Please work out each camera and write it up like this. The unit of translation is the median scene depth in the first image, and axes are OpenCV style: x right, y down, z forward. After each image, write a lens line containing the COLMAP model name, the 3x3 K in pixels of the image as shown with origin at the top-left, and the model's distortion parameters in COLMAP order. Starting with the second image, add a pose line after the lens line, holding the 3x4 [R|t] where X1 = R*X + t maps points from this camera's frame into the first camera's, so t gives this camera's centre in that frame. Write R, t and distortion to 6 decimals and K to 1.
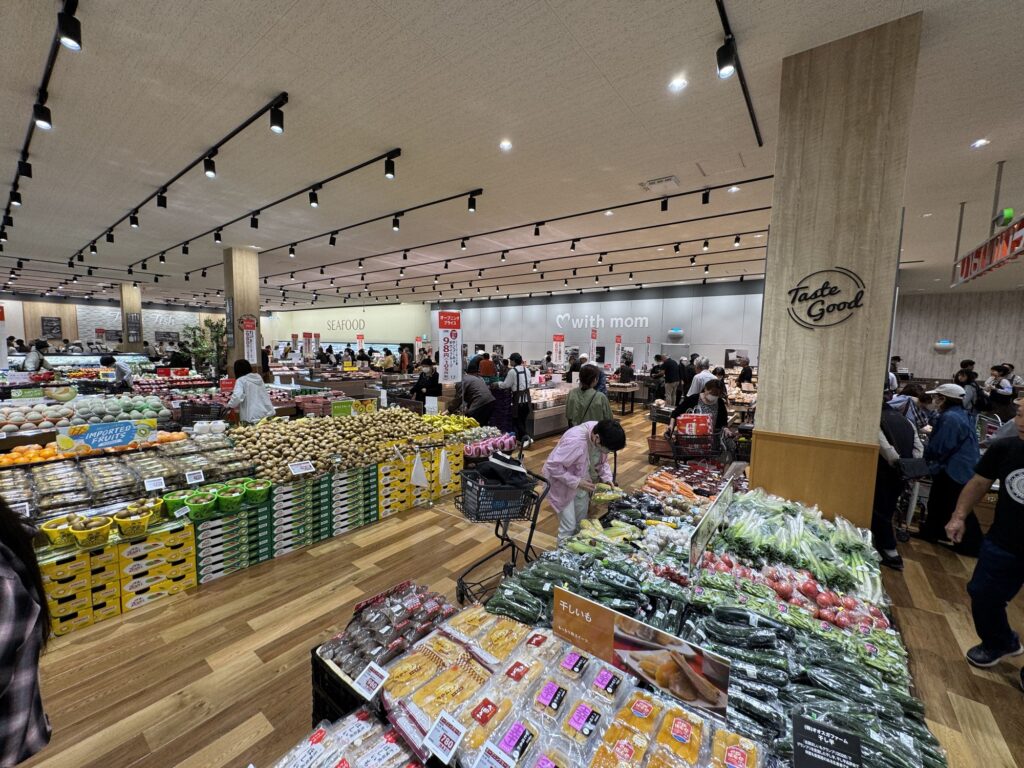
lens RADIAL K [[408.7, 0, 511.7], [0, 408.7, 383.4], [0, 0, 1]] dist [-0.001180, 0.000270]
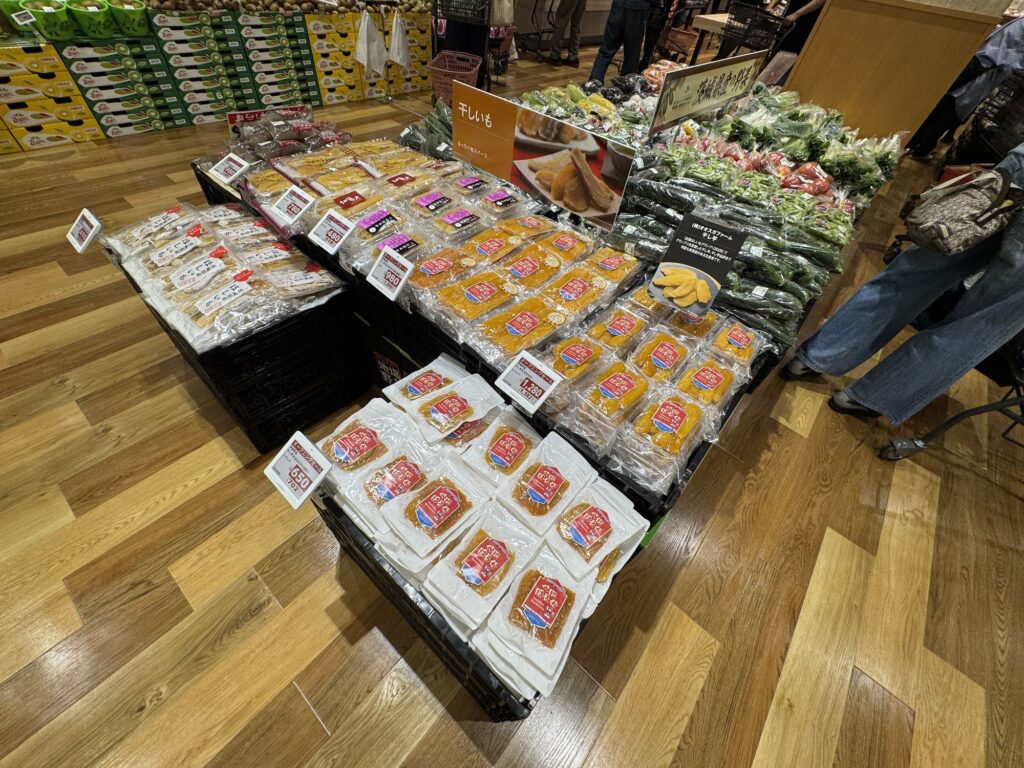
lens RADIAL K [[408.7, 0, 510.3], [0, 408.7, 386.1], [0, 0, 1]] dist [-0.001180, 0.000270]
pose [[0.994488, 0.102883, 0.020229, 0.243844], [-0.088596, 0.721325, 0.686907, 0.365511], [0.056079, -0.684913, 0.726464, 0.080738]]
